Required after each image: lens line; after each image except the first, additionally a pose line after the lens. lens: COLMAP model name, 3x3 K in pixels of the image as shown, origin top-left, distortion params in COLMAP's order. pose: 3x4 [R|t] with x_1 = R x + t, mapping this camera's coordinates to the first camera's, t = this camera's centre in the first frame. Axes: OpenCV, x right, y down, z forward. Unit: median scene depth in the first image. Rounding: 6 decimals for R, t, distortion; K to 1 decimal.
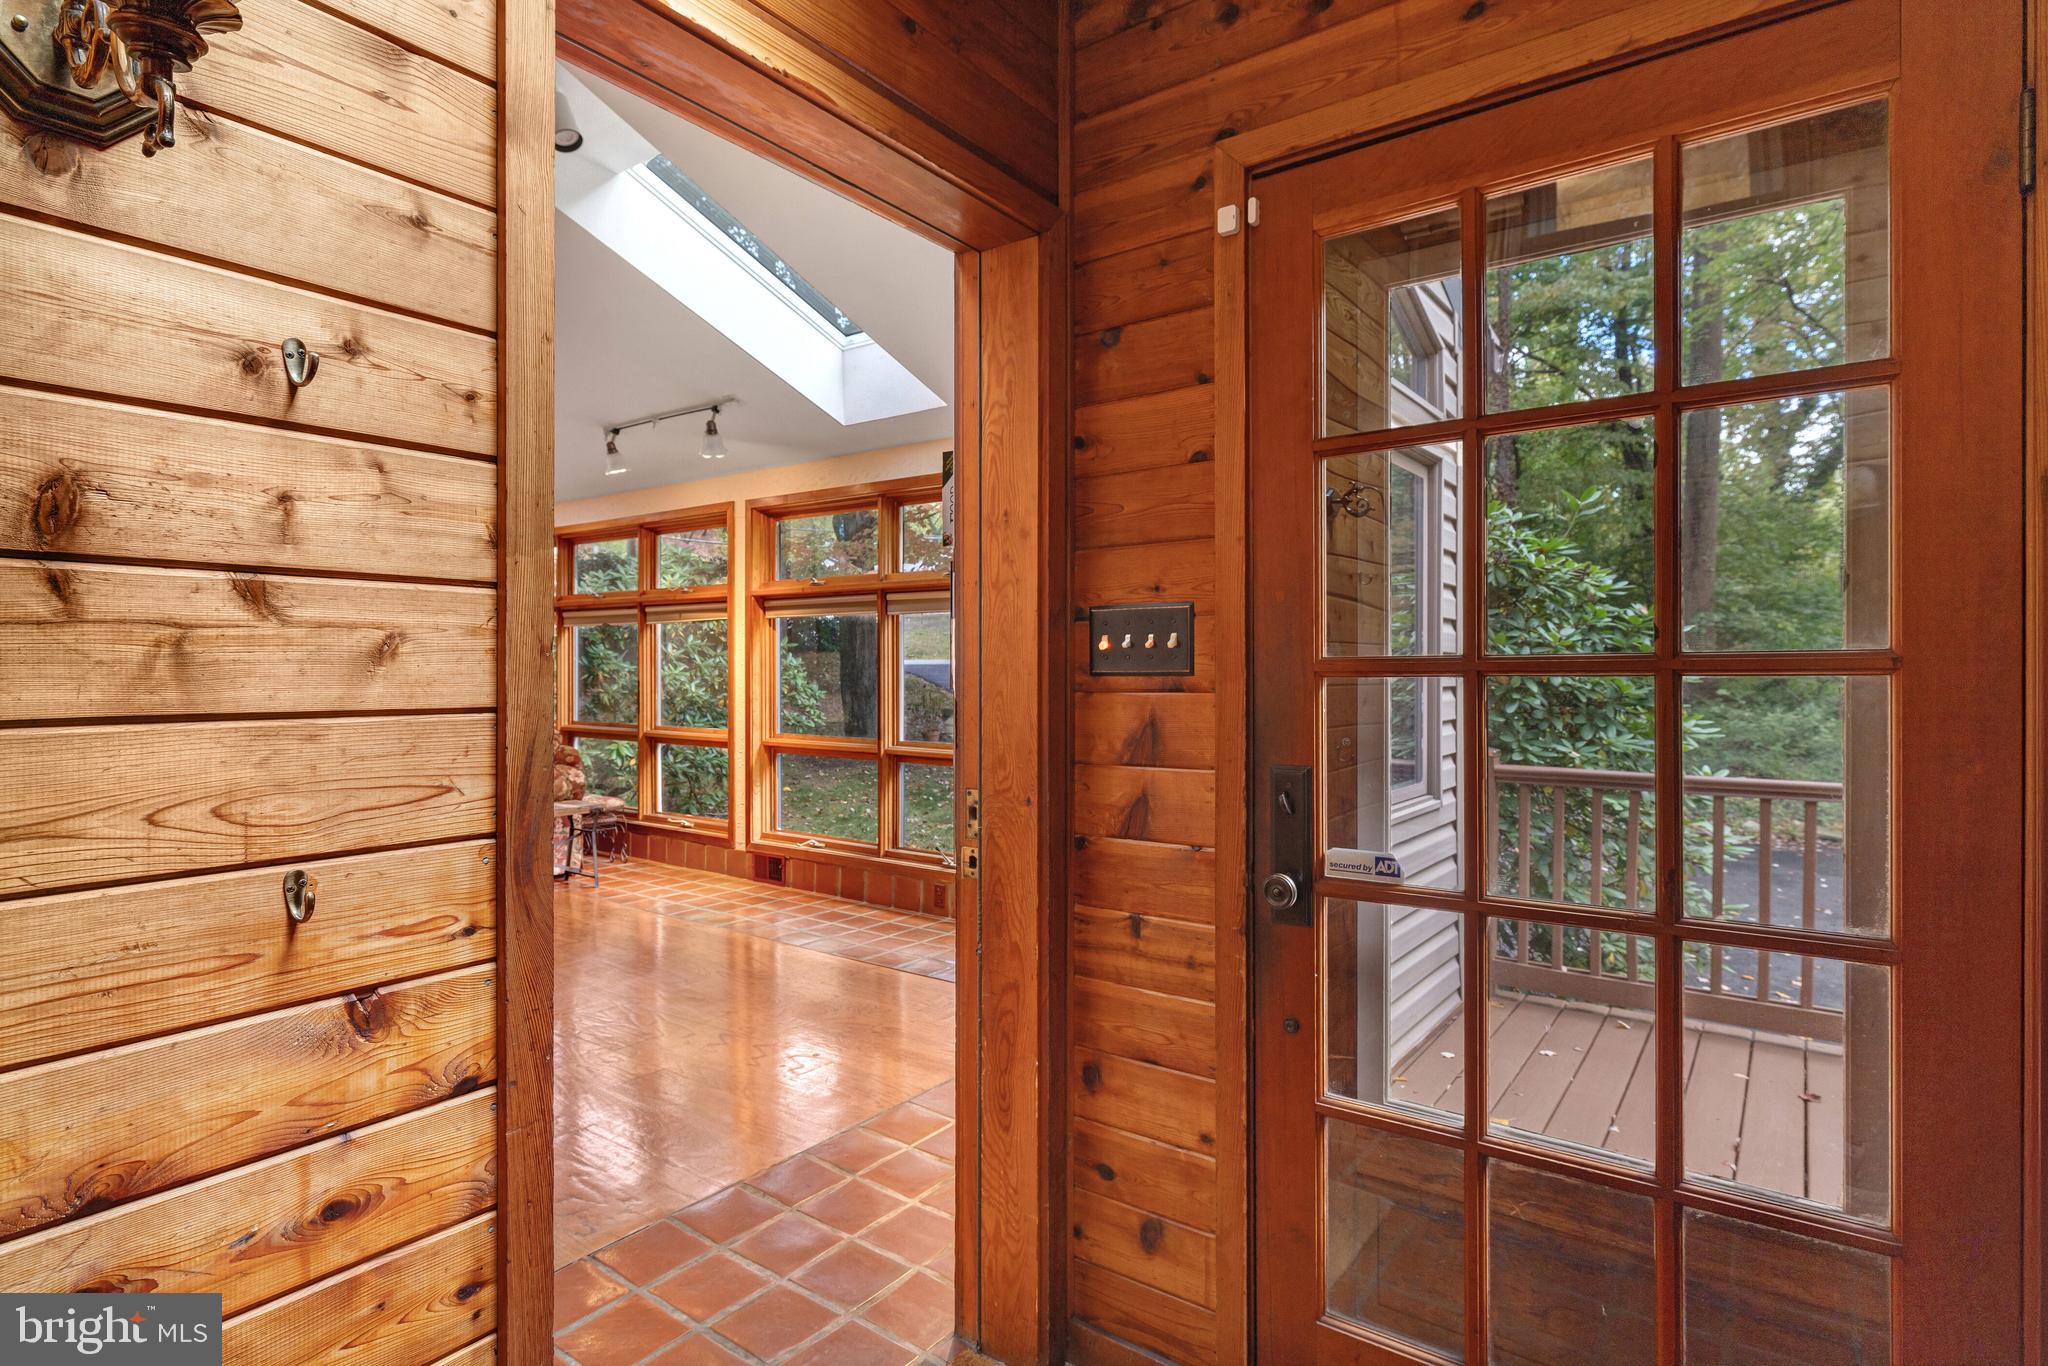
lens RADIAL K [[1046.6, 0, 1030.8], [0, 1046.6, 691.9], [0, 0, 1]] dist [0.032199, 0.000059]
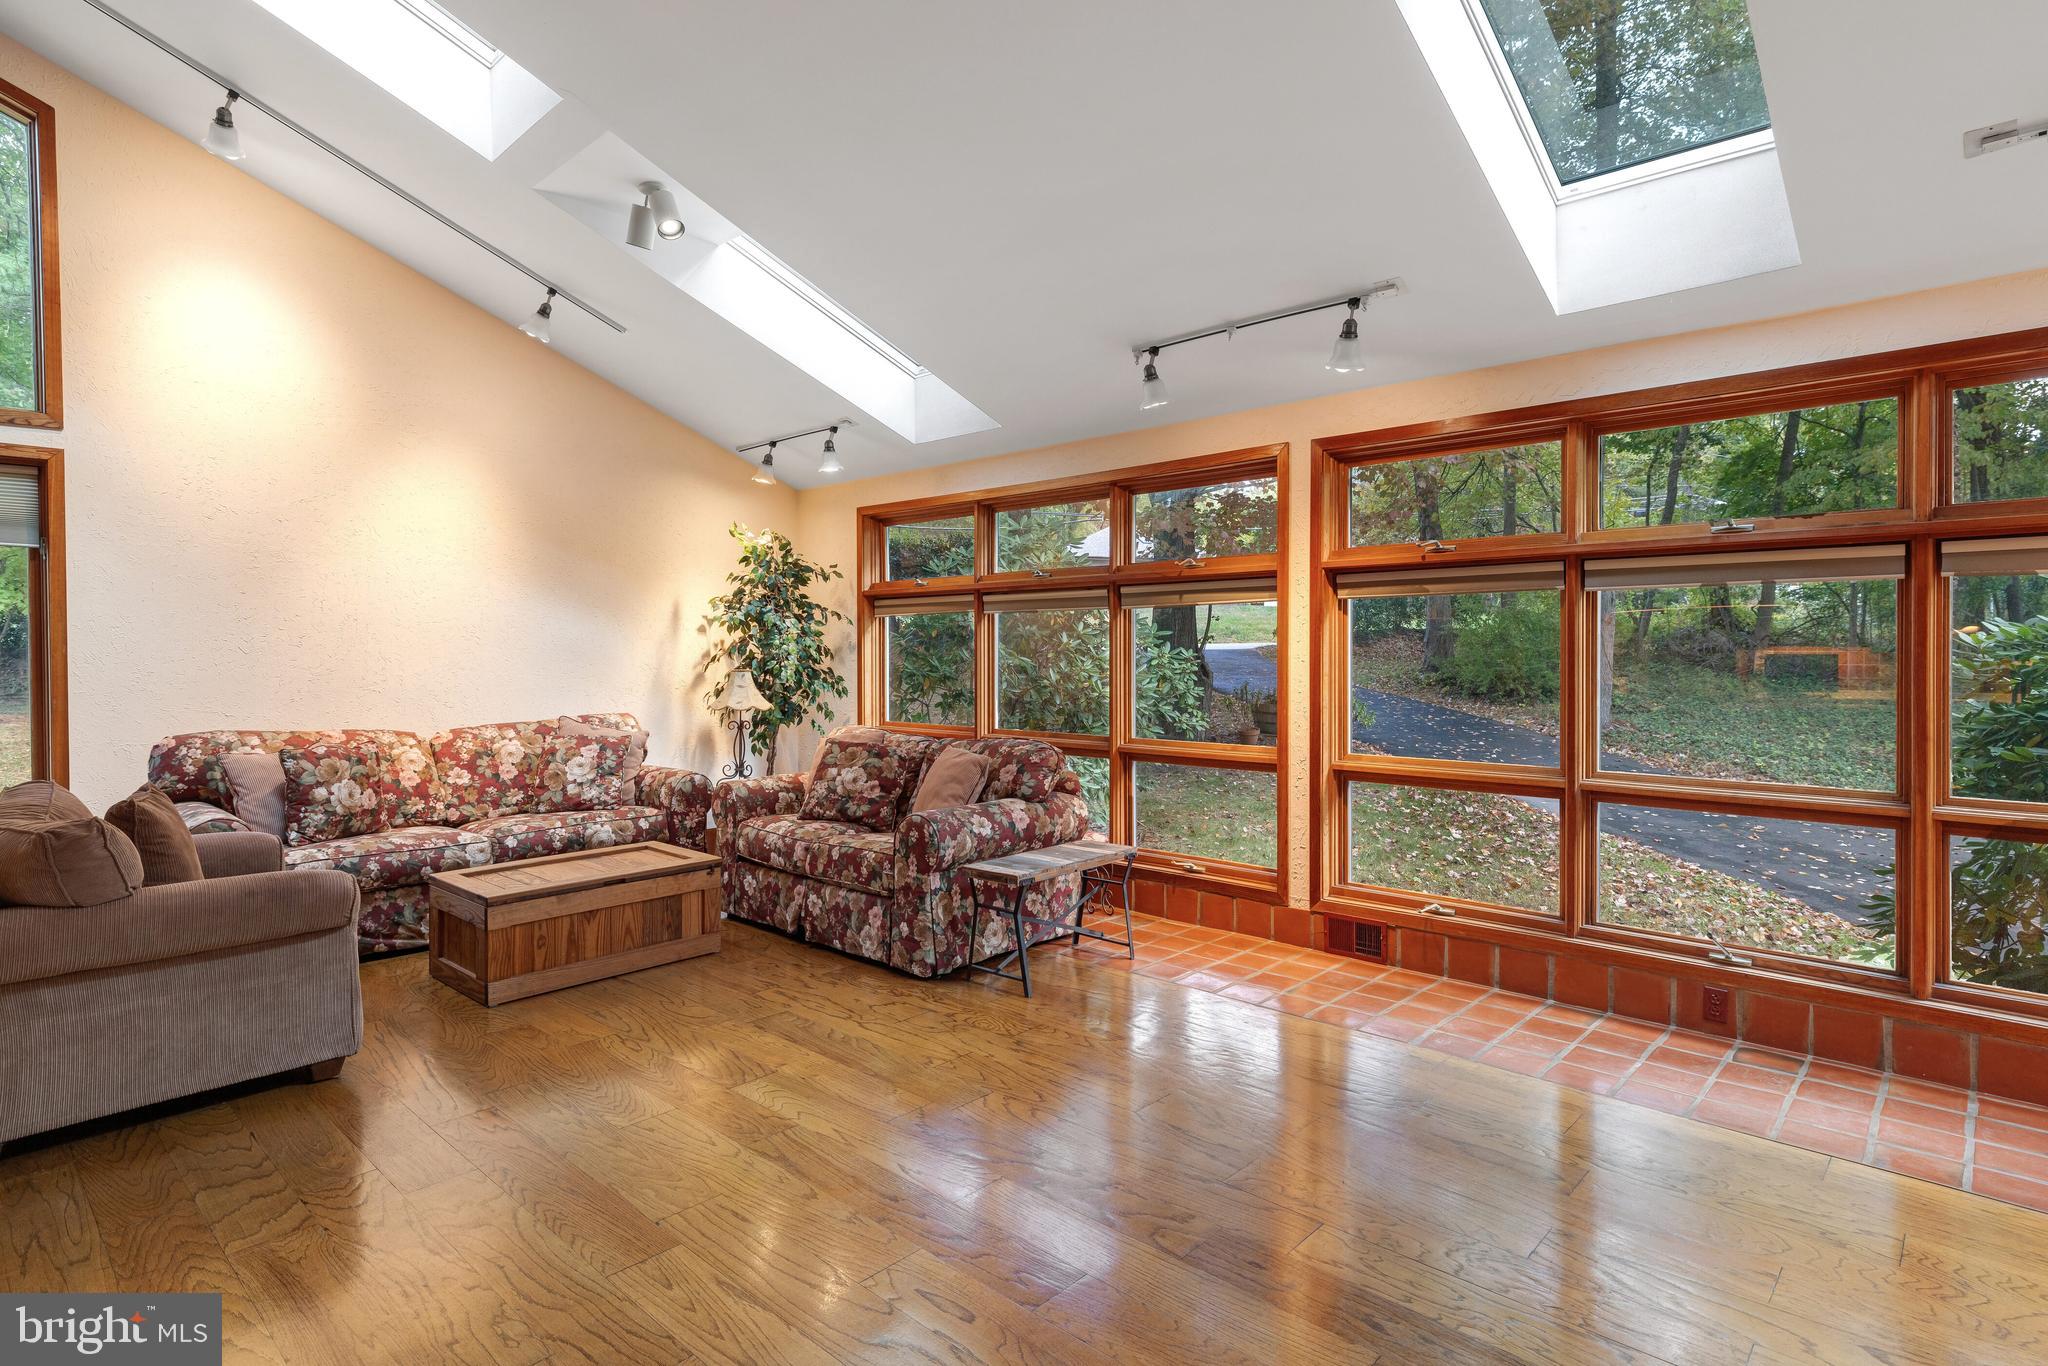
lens RADIAL K [[926.7, 0, 1018.9], [0, 926.7, 671.6], [0, 0, 1]] dist [-0.023626, 0.000115]
pose [[0.998080, 0.003164, -0.061864, -0.435898], [-0.003789, 0.999943, -0.009992, -0.011190], [0.061829, 0.010207, 0.998035, 0.330699]]
